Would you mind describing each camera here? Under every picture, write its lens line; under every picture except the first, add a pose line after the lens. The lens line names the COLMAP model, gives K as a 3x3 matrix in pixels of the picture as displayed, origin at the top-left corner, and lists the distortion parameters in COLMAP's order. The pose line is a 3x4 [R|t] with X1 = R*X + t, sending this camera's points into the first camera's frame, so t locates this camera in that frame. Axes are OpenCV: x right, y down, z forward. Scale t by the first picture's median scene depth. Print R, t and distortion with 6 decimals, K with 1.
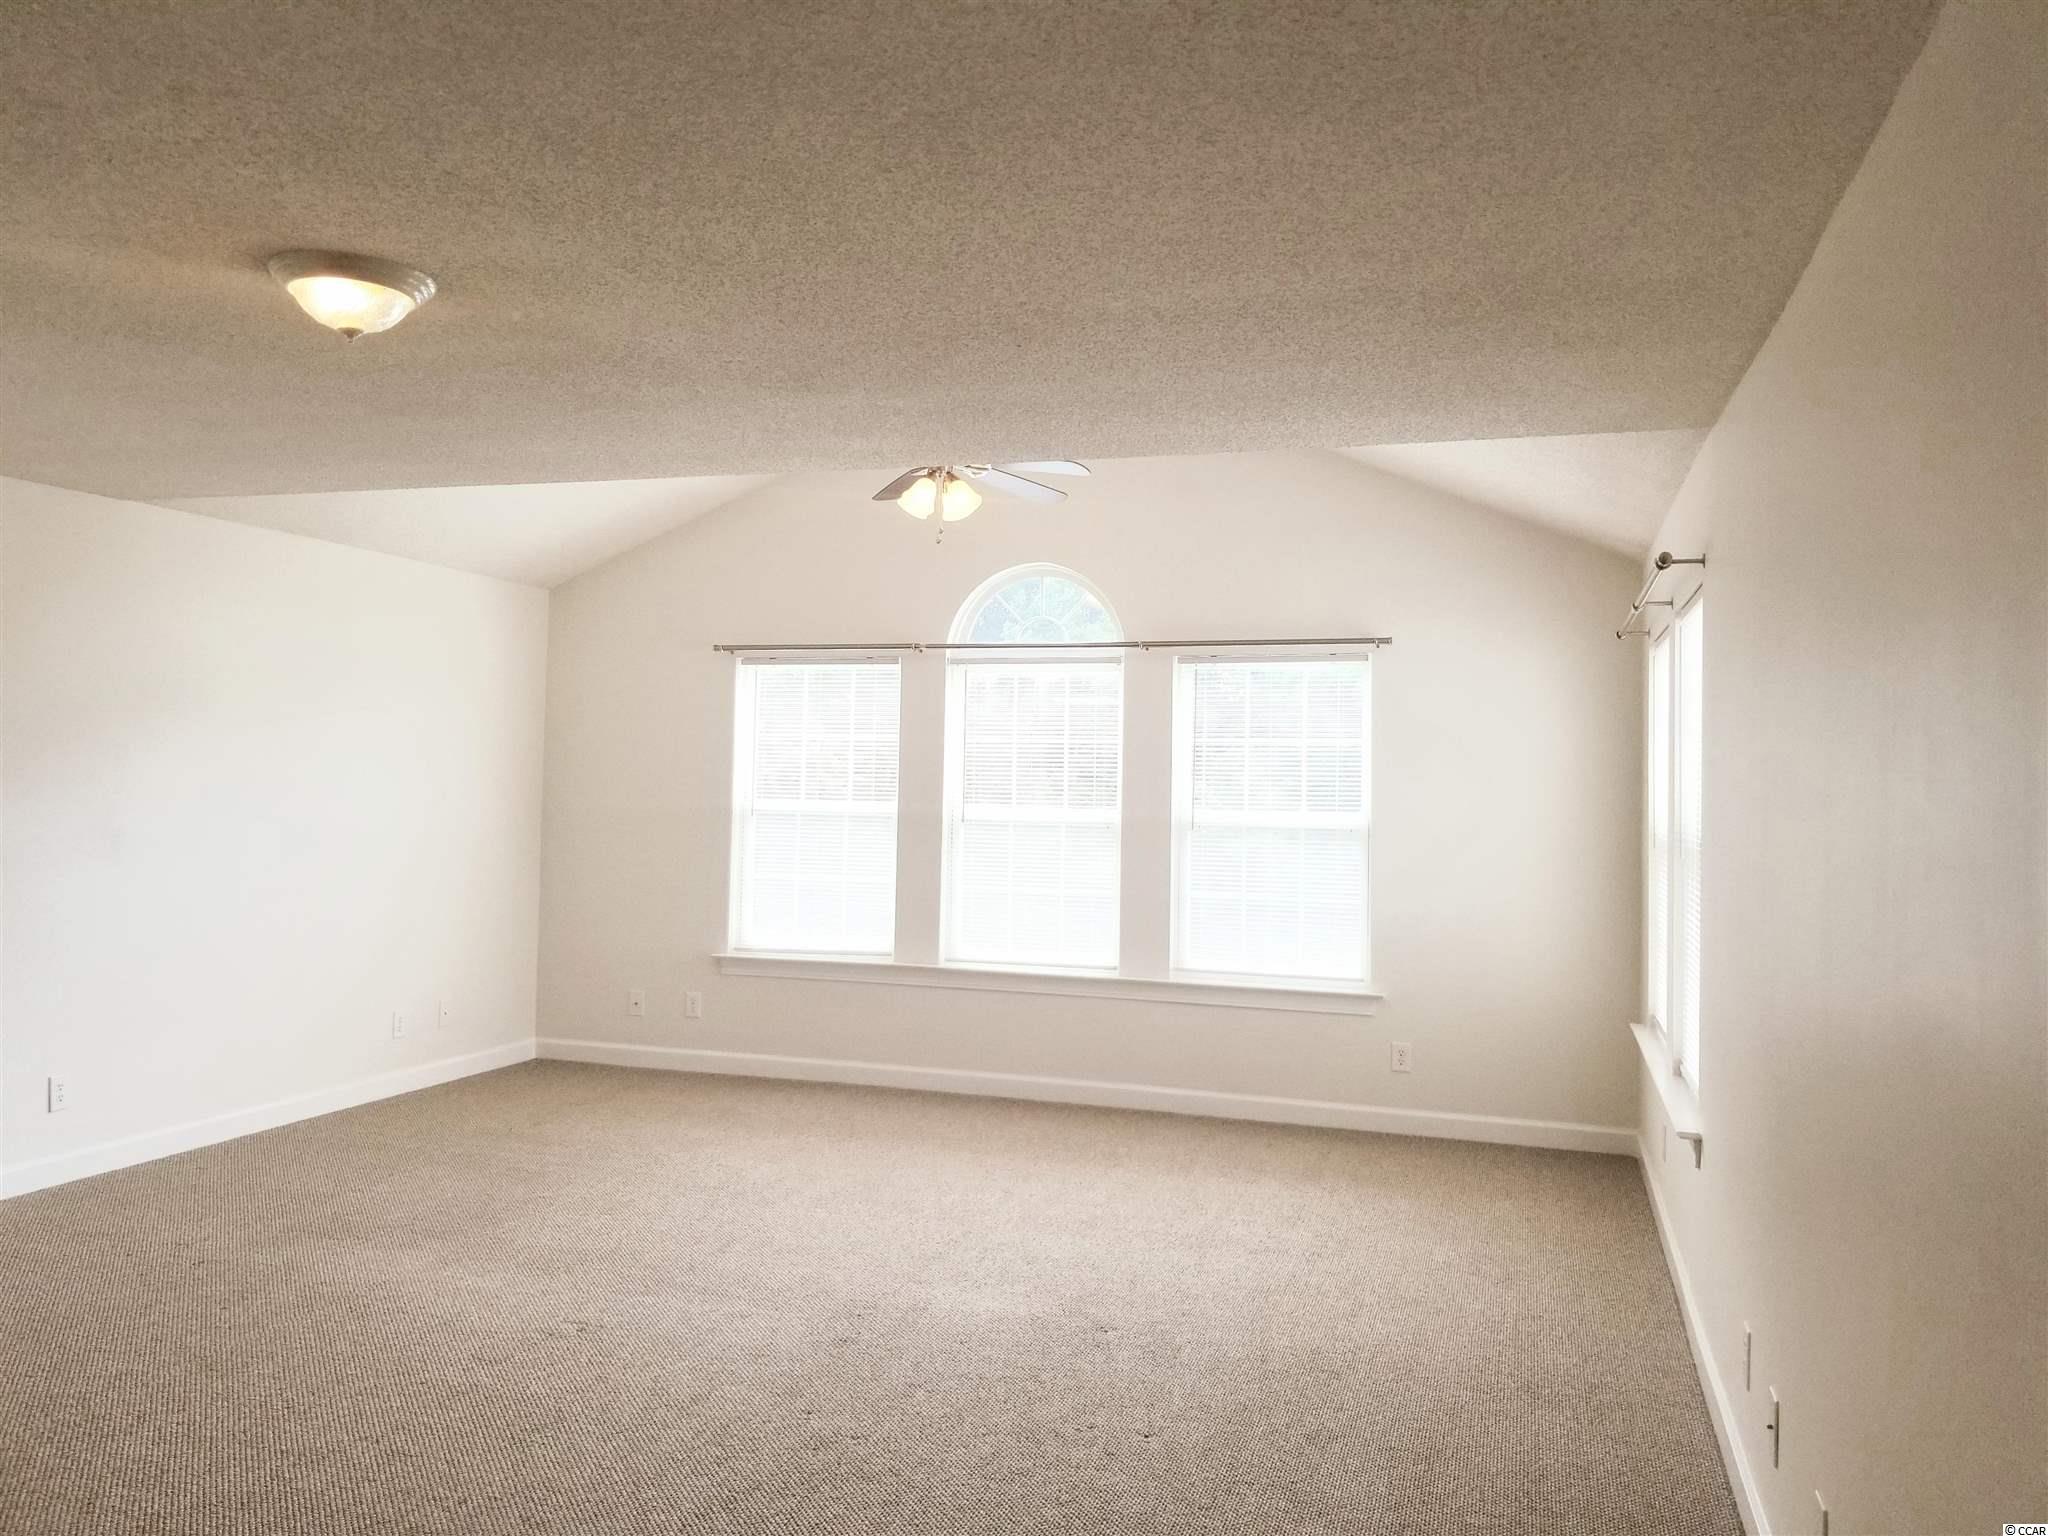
lens RADIAL K [[1595.6, 0, 989.6], [0, 1595.6, 746.1], [0, 0, 1]] dist [0.088348, -0.162949]
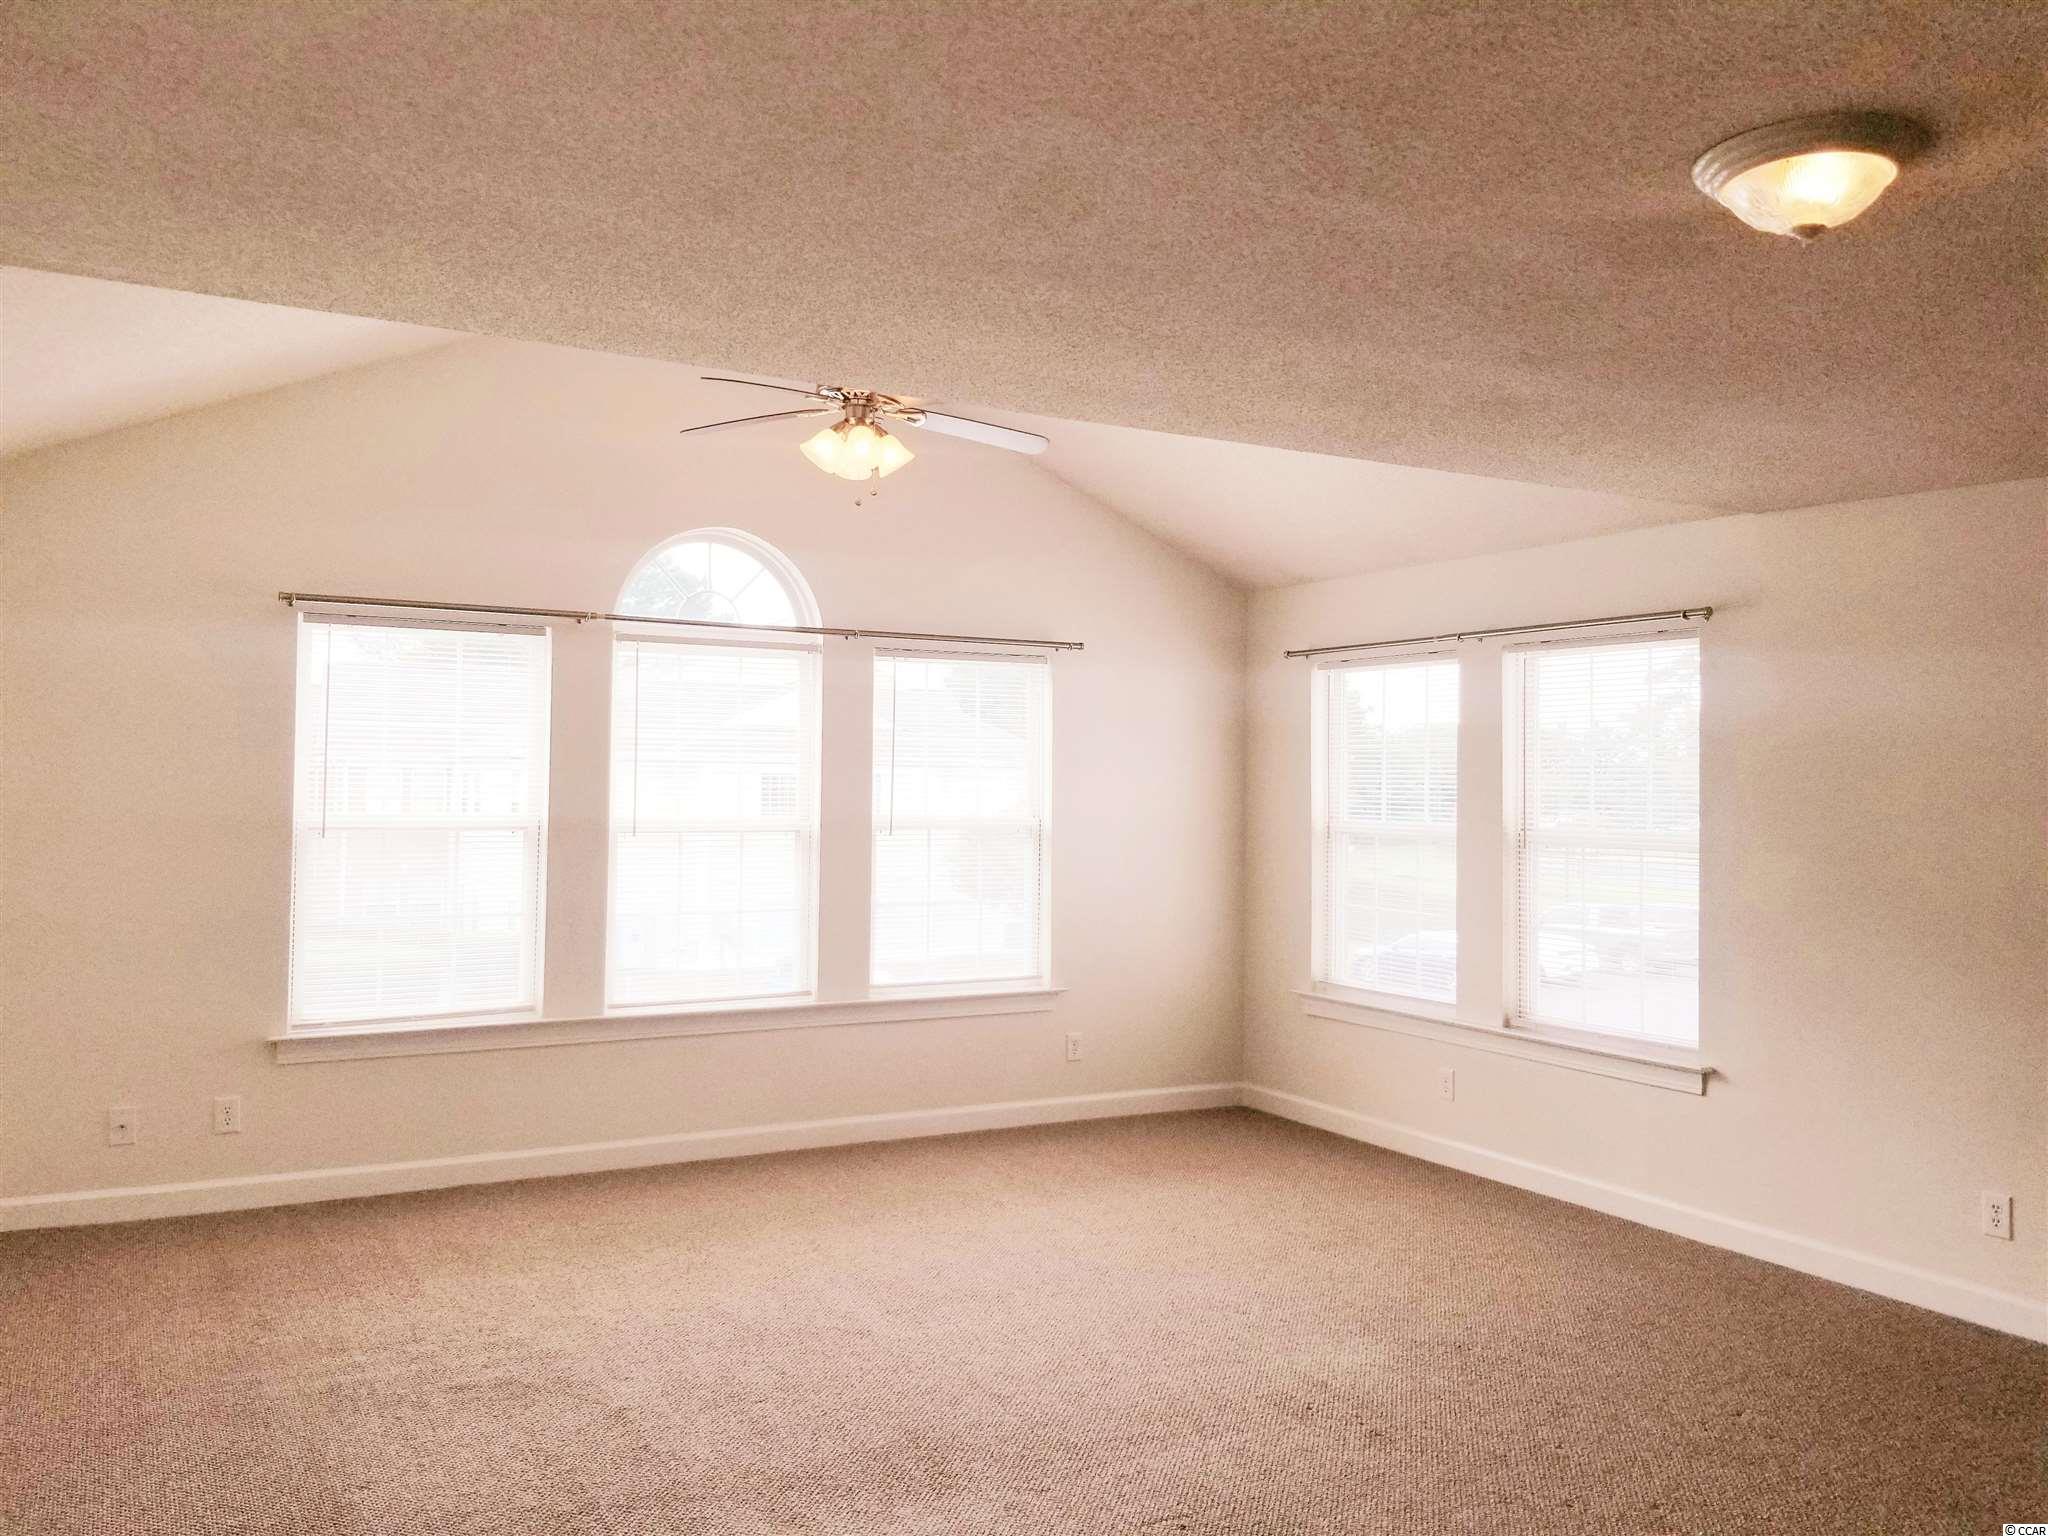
lens RADIAL K [[1595.6, 0, 989.6], [0, 1595.6, 746.1], [0, 0, 1]] dist [0.088348, -0.162949]
pose [[0.678953, 0.005380, 0.734162, -0.513332], [-0.018165, 0.999790, 0.009472, -0.009317], [-0.733957, -0.019767, 0.678908, 0.321538]]
